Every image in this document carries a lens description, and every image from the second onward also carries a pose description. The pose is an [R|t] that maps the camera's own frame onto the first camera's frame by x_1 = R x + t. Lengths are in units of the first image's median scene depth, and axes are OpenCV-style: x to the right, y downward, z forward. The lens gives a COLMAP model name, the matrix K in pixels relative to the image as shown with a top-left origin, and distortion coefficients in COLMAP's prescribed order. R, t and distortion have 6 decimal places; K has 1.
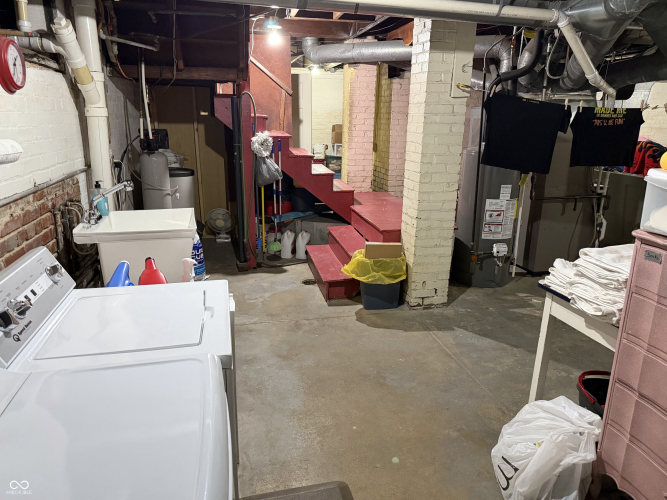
lens RADIAL K [[477.4, 0, 333.5], [0, 477.4, 250.0], [0, 0, 1]] dist [0.006486, -0.005597]
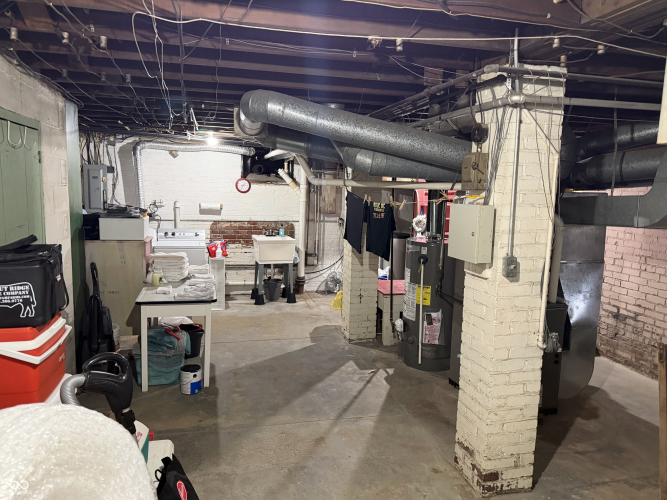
lens RADIAL K [[477.4, 0, 333.5], [0, 477.4, 250.0], [0, 0, 1]] dist [0.006486, -0.005597]
pose [[0.025888, 0.113417, -0.993210, 1.650659], [-0.290574, 0.951499, 0.101080, -0.271825], [0.956502, 0.285984, 0.057588, 0.857899]]
